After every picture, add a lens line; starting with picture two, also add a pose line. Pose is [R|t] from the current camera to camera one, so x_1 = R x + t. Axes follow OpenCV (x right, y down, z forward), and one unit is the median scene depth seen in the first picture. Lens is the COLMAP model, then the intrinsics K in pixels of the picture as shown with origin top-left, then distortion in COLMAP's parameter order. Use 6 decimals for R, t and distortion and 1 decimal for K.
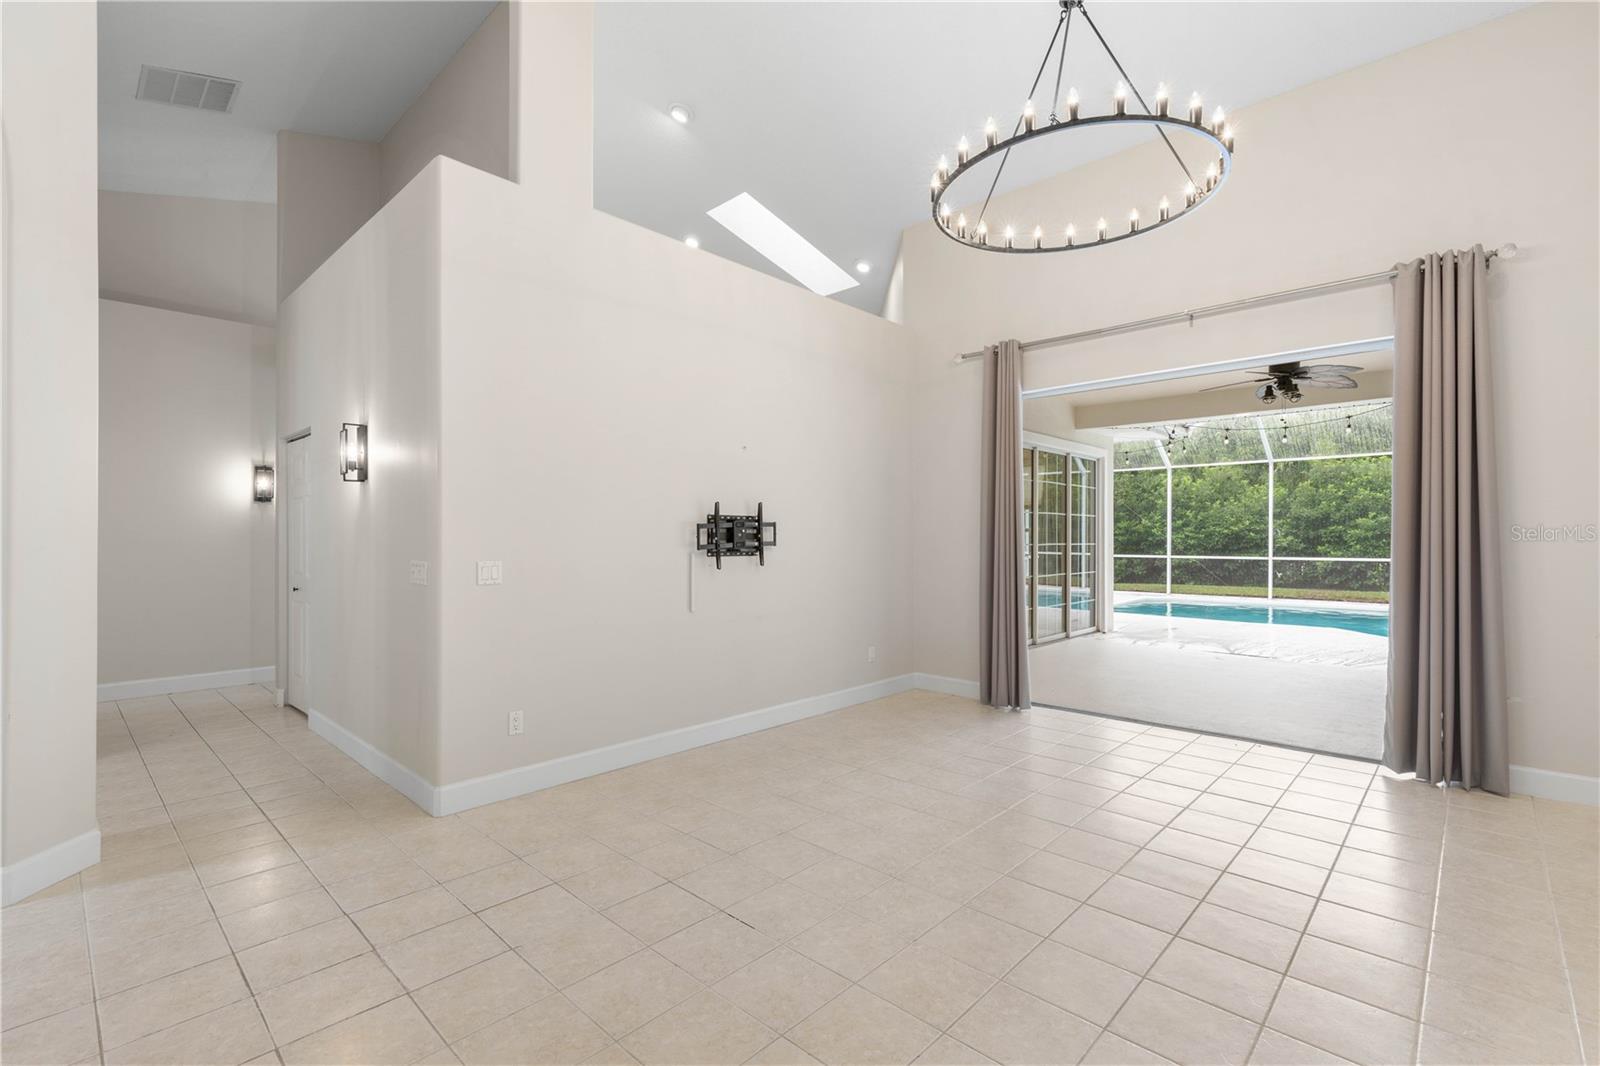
lens RADIAL K [[727.6, 0, 807.1], [0, 727.6, 535.5], [0, 0, 1]] dist [0.003108, -0.001074]
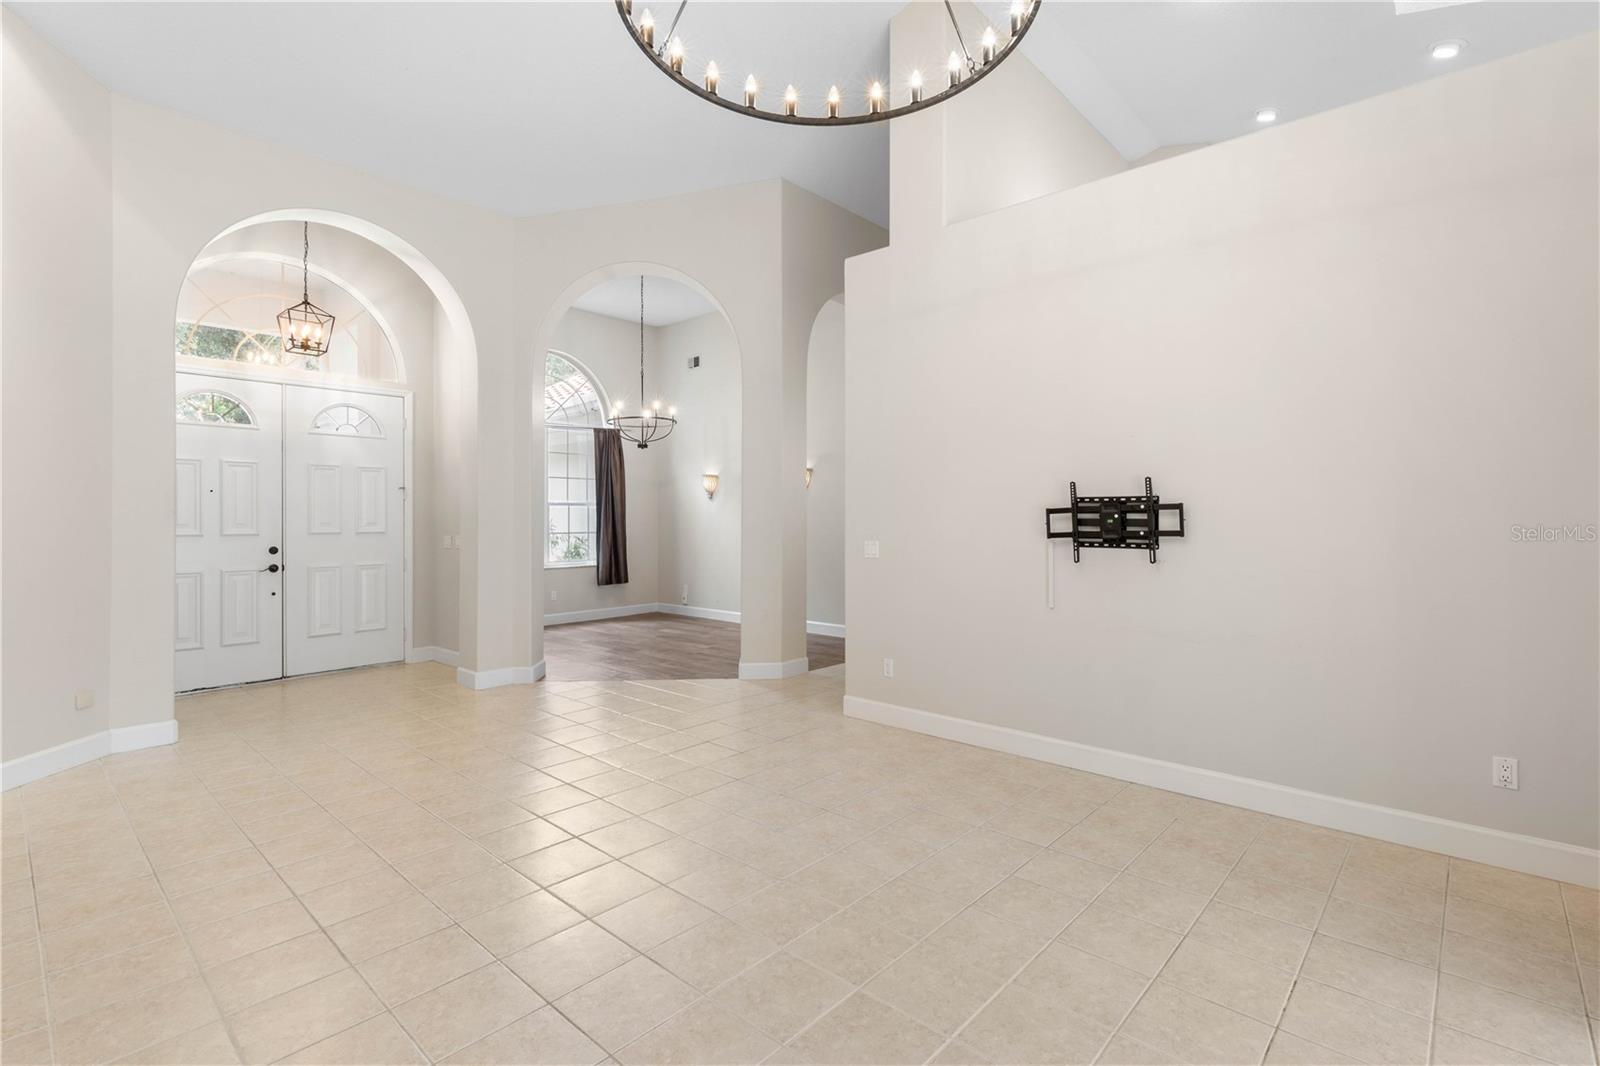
lens RADIAL K [[727.6, 0, 838.9], [0, 727.6, 523.3], [0, 0, 1]] dist [0.003108, -0.001074]
pose [[0.027063, 0.007441, -0.999606, 0.669473], [0.003420, 0.999966, 0.007536, -0.005312], [0.999628, -0.003623, 0.027037, 0.673849]]
